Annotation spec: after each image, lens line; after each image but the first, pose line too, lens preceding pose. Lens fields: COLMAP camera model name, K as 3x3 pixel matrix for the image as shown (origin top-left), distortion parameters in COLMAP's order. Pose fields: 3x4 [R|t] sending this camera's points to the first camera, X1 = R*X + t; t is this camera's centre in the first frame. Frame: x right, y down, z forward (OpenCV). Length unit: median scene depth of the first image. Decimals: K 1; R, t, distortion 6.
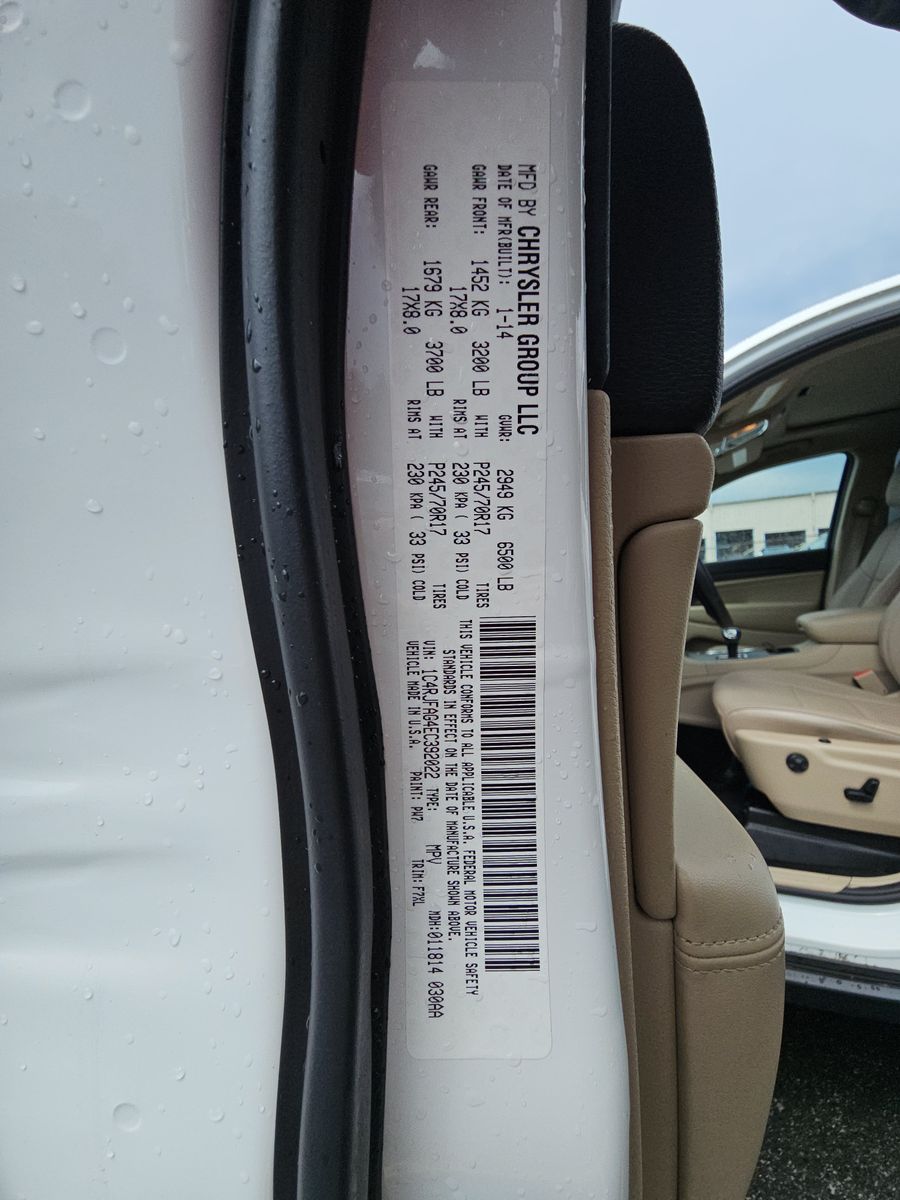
lens RADIAL K [[491.6, 0, 453.0], [0, 491.6, 598.9], [0, 0, 1]] dist [-0.001343, -0.001430]
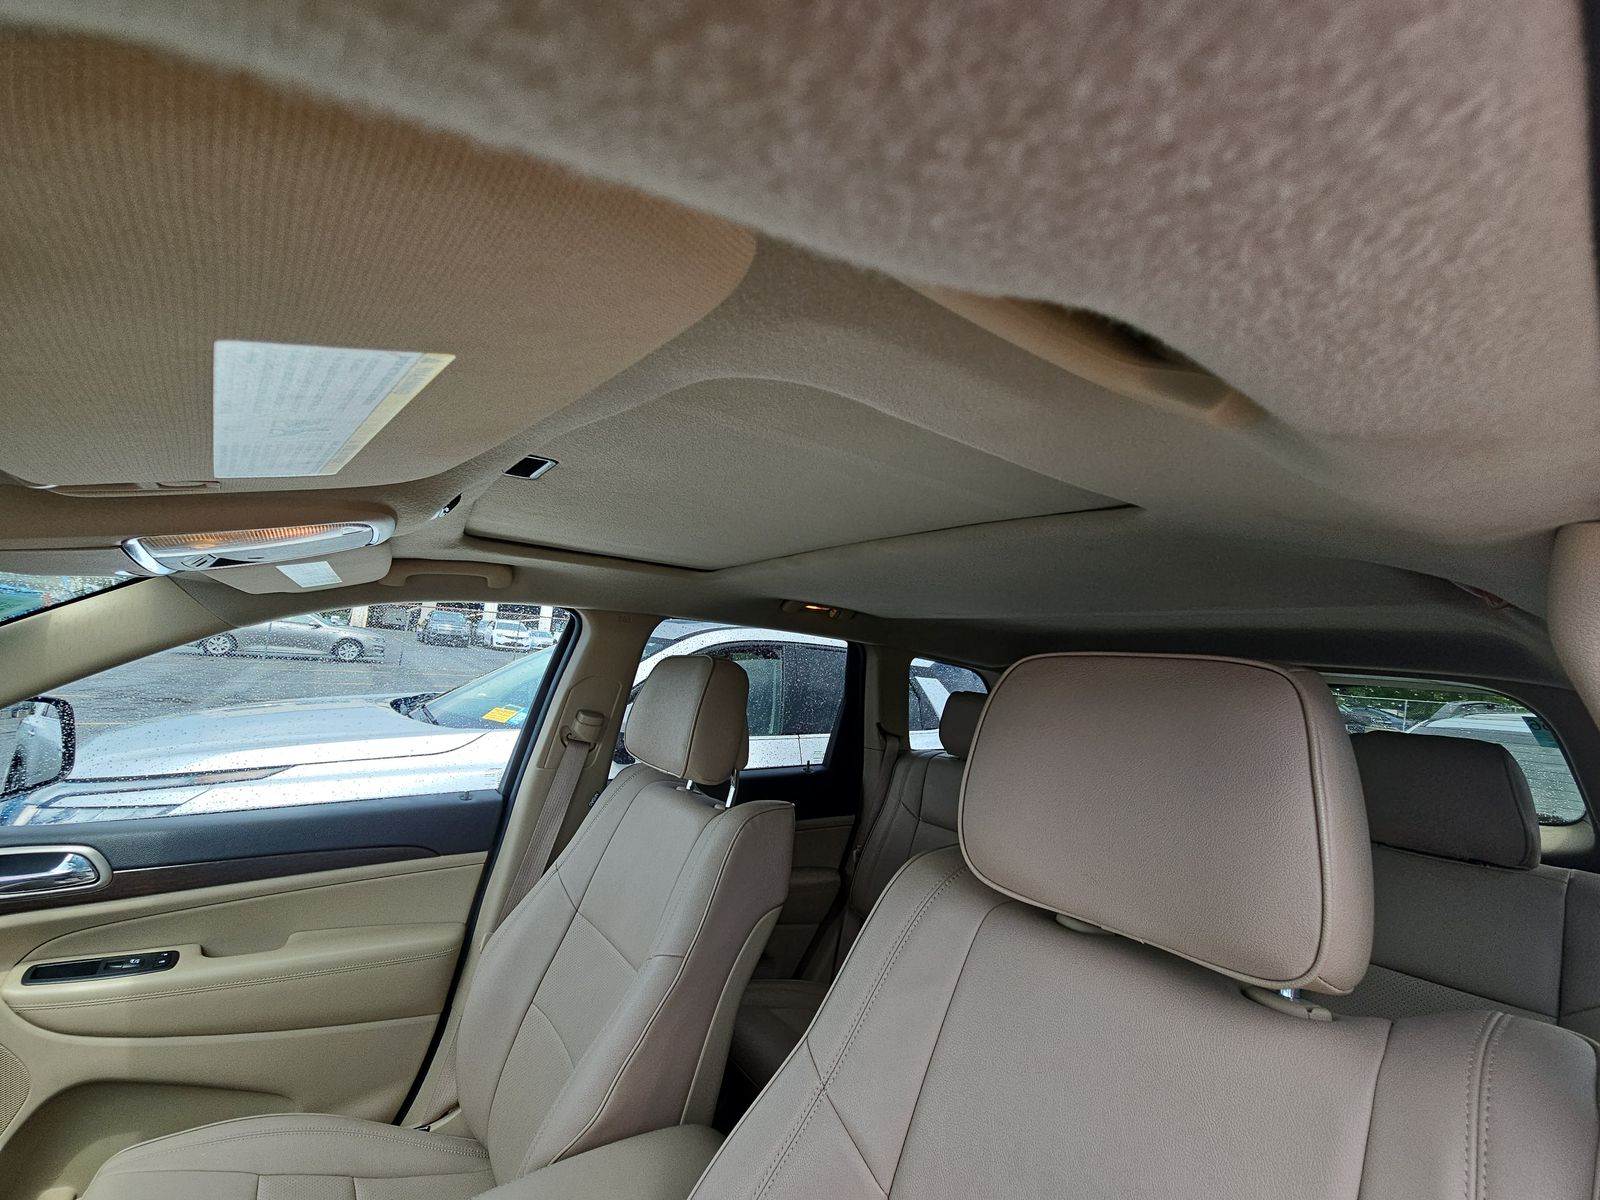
lens RADIAL K [[655.4, 0, 797.0], [0, 655.4, 599.1], [0, 0, 1]] dist [-0.001343, -0.001430]
pose [[0.463192, 0.192121, 0.865184, 0.384735], [-0.099845, 0.981318, -0.164455, -0.244345], [-0.880616, -0.010211, 0.473721, 0.554926]]
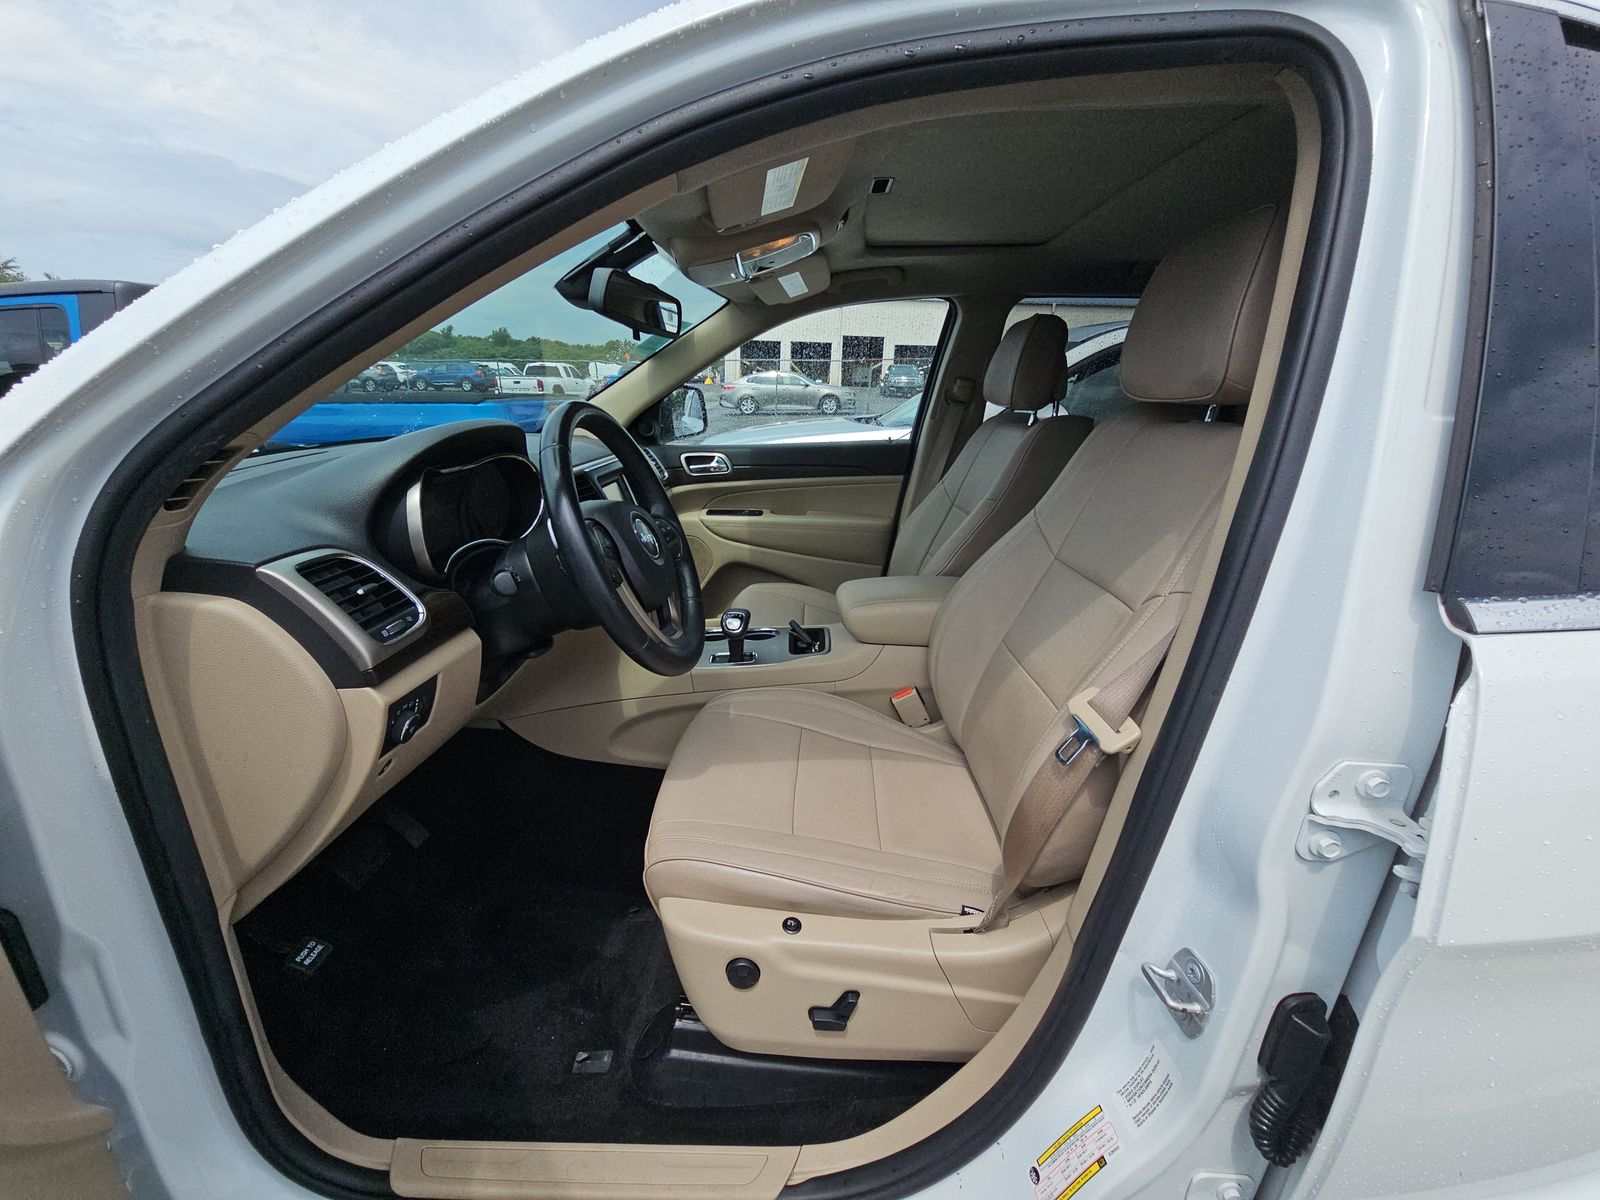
lens RADIAL K [[655.4, 0, 794.8], [0, 655.4, 599.4], [0, 0, 1]] dist [-0.001343, -0.001430]
pose [[0.907030, -0.049220, 0.418179, 0.258697], [-0.069109, 0.962274, 0.263158, -0.141716], [-0.415356, -0.267592, 0.869410, 0.251004]]
